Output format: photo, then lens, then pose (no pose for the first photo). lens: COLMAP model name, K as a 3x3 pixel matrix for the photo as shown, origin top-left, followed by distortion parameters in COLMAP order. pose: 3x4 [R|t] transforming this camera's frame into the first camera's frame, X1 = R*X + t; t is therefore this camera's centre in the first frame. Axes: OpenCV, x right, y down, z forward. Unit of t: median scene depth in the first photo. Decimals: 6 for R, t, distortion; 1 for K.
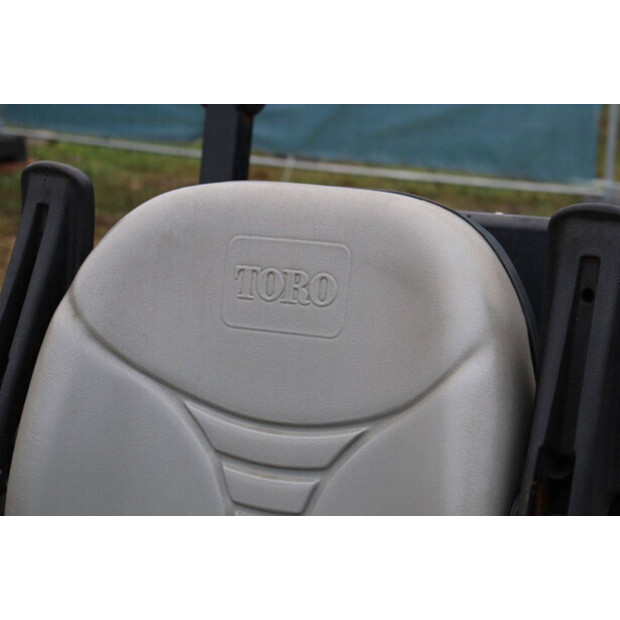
lens RADIAL K [[1427.3, 0, 314.7], [0, 1427.3, 312.4], [0, 0, 1]] dist [0.382723, 0.000000]
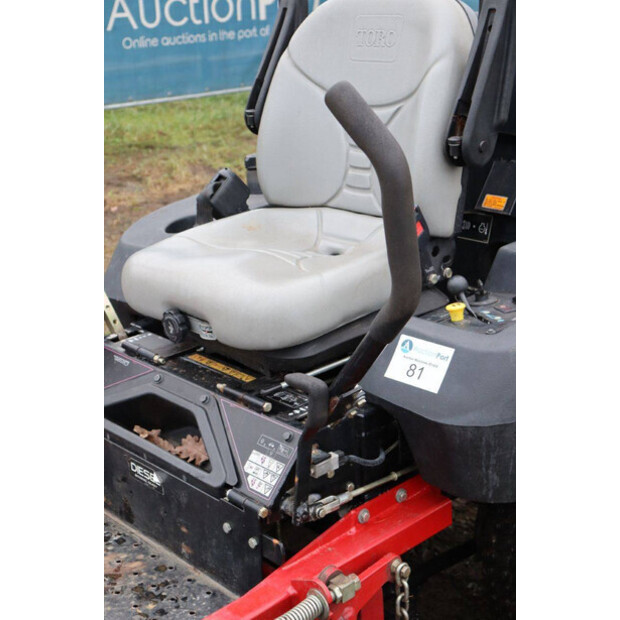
lens RADIAL K [[1050.4, 0, 309.4], [0, 1050.4, 319.1], [0, 0, 1]] dist [0.210593, 0.000000]
pose [[0.940858, 0.089679, -0.326717, 0.430553], [-0.062062, 0.993634, 0.094015, 0.246833], [0.333068, -0.068178, 0.940435, -0.535252]]
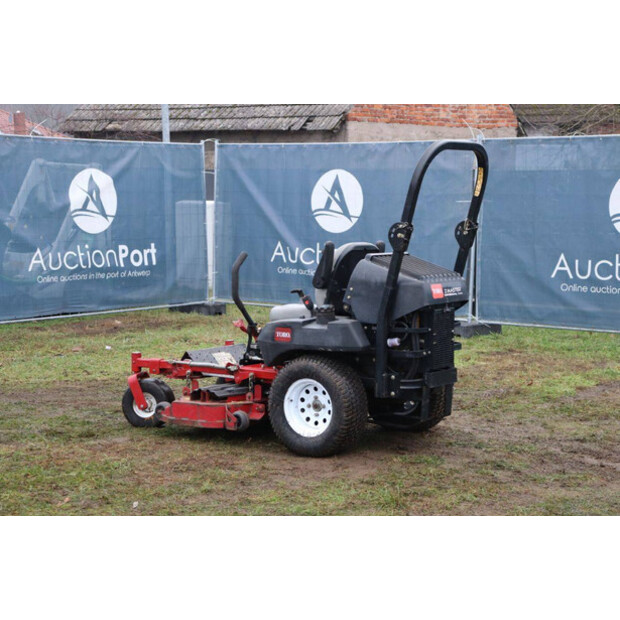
lens RADIAL K [[1391.4, 0, 327.2], [0, 1391.4, 310.6], [0, 0, 1]] dist [0.349884, 0.000000]
pose [[-0.109334, 0.098004, -0.989162, 6.665778], [-0.286696, 0.949728, 0.125786, -0.575712], [0.951762, 0.297342, -0.075740, 1.450564]]
